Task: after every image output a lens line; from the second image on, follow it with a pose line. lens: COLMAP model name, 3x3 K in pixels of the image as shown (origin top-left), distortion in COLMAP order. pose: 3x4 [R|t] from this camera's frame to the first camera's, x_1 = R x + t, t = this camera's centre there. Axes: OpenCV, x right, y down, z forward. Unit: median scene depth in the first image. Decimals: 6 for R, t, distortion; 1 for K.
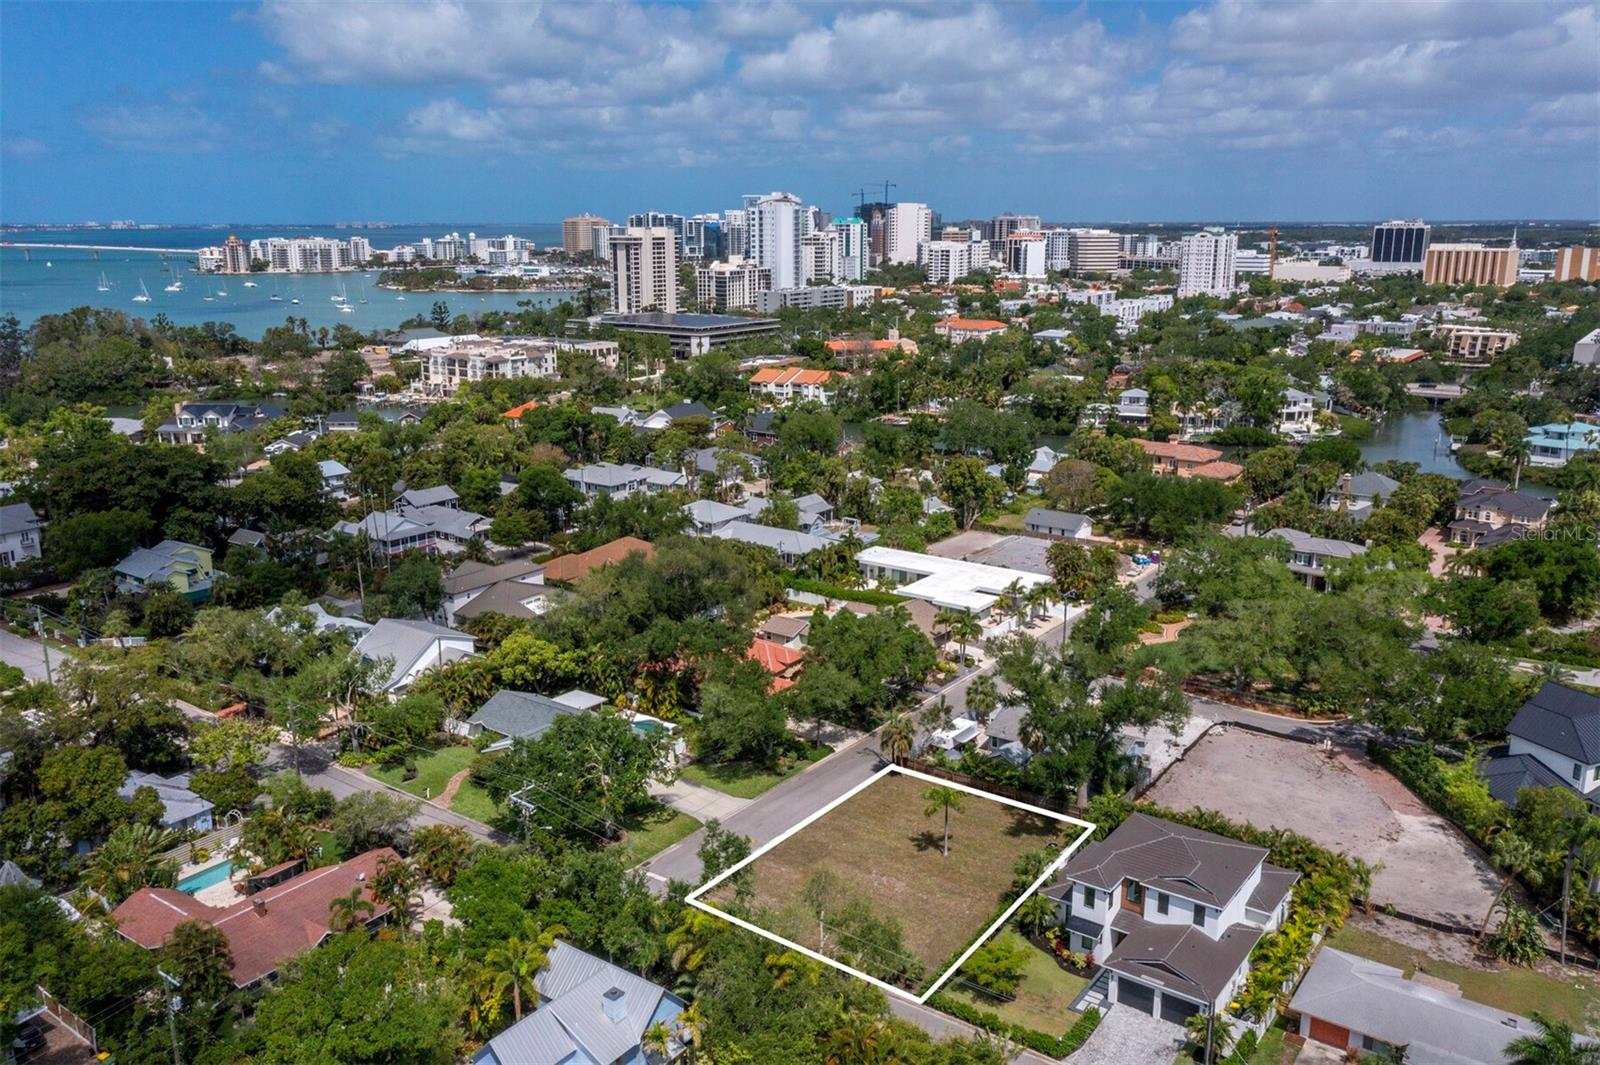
lens RADIAL K [[1262.2, 0, 800.0], [0, 1262.2, 532.5], [0, 0, 1]] dist [-0.011228, 0.067599]
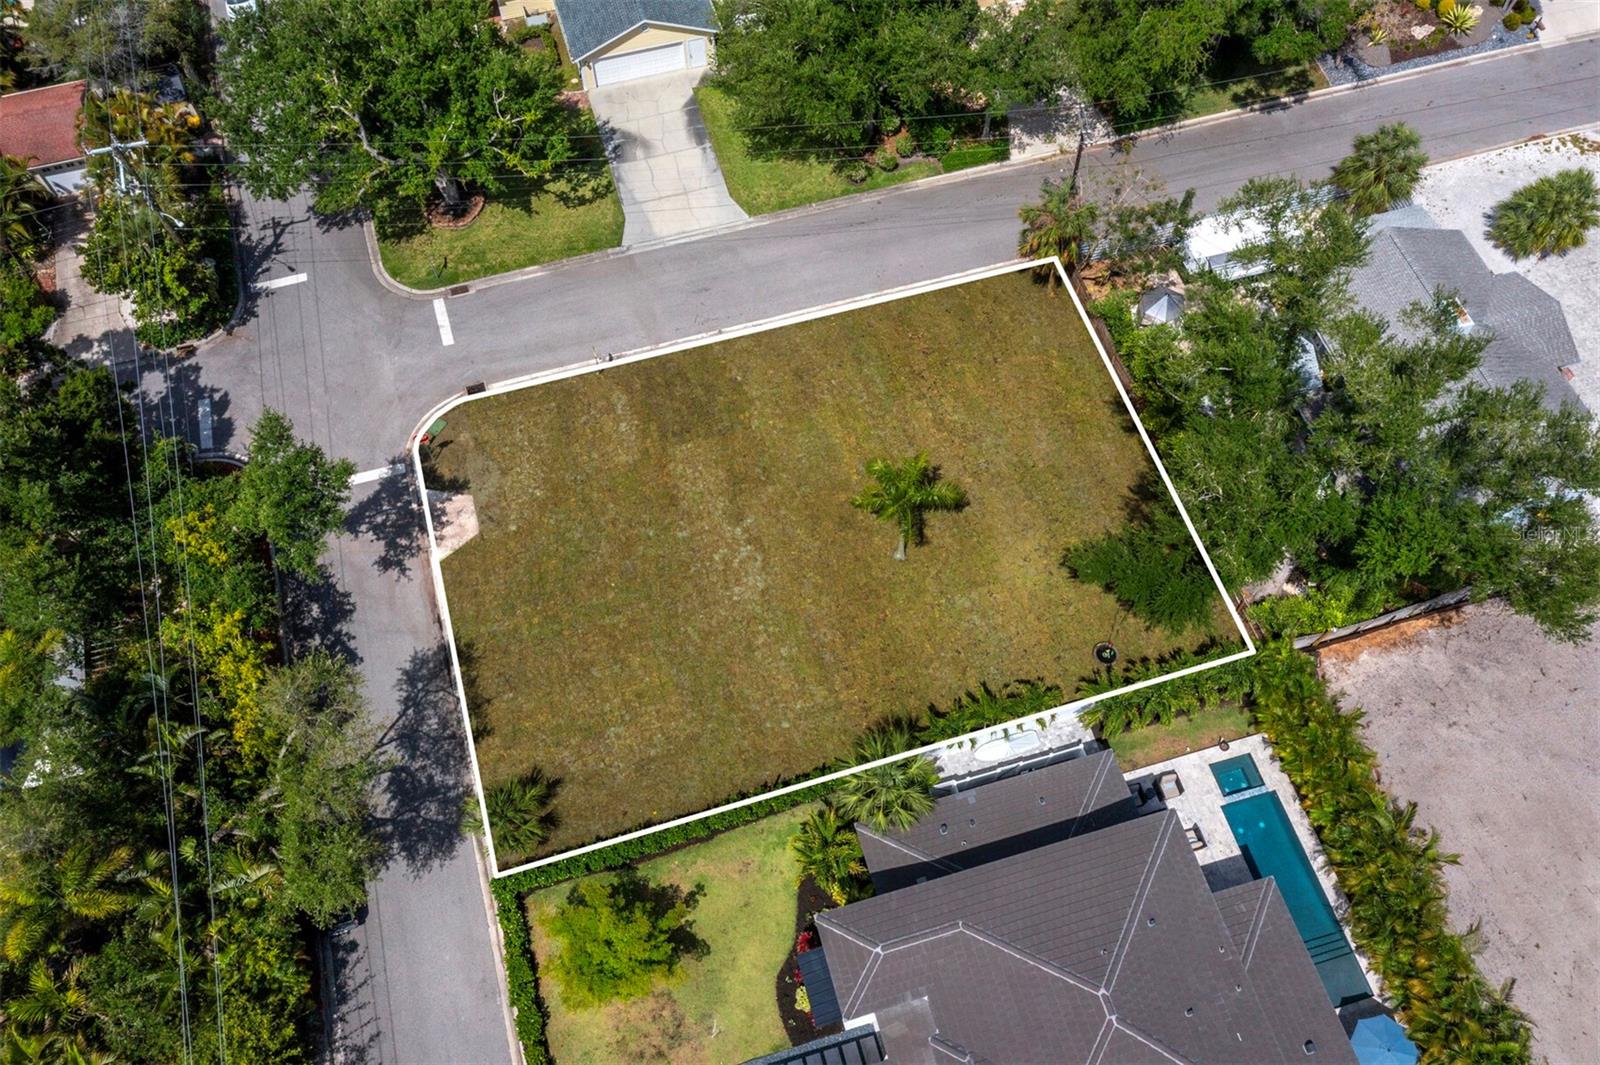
lens RADIAL K [[1262.2, 0, 800.0], [0, 1262.2, 532.5], [0, 0, 1]] dist [-0.011228, 0.067599]
pose [[0.800485, 0.532836, -0.274425, 0.131962], [-0.153798, 0.625152, 0.765200, -0.079473], [0.579284, -0.570325, 0.582374, 0.417004]]
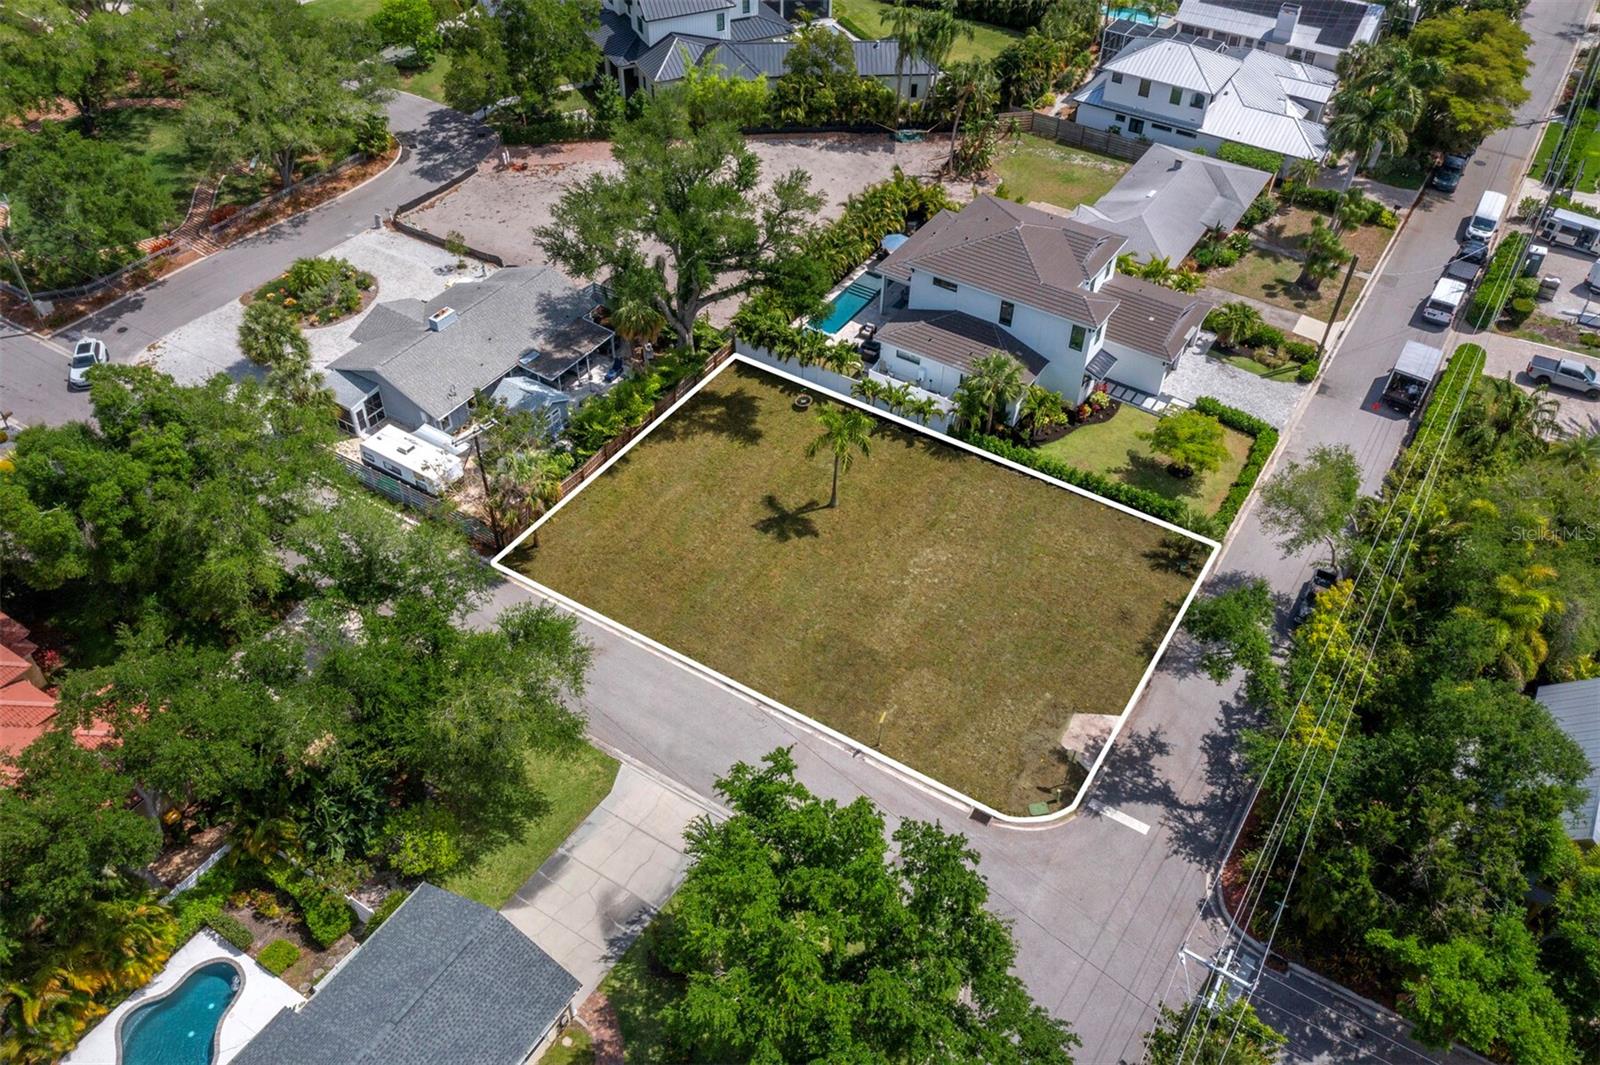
lens RADIAL K [[1262.2, 0, 800.0], [0, 1262.2, 532.5], [0, 0, 1]] dist [-0.011228, 0.067599]
pose [[-0.071803, -0.678976, 0.730641, -0.225313], [0.220605, 0.703579, 0.675507, -0.109076], [-0.972717, 0.209686, 0.099267, 0.579727]]
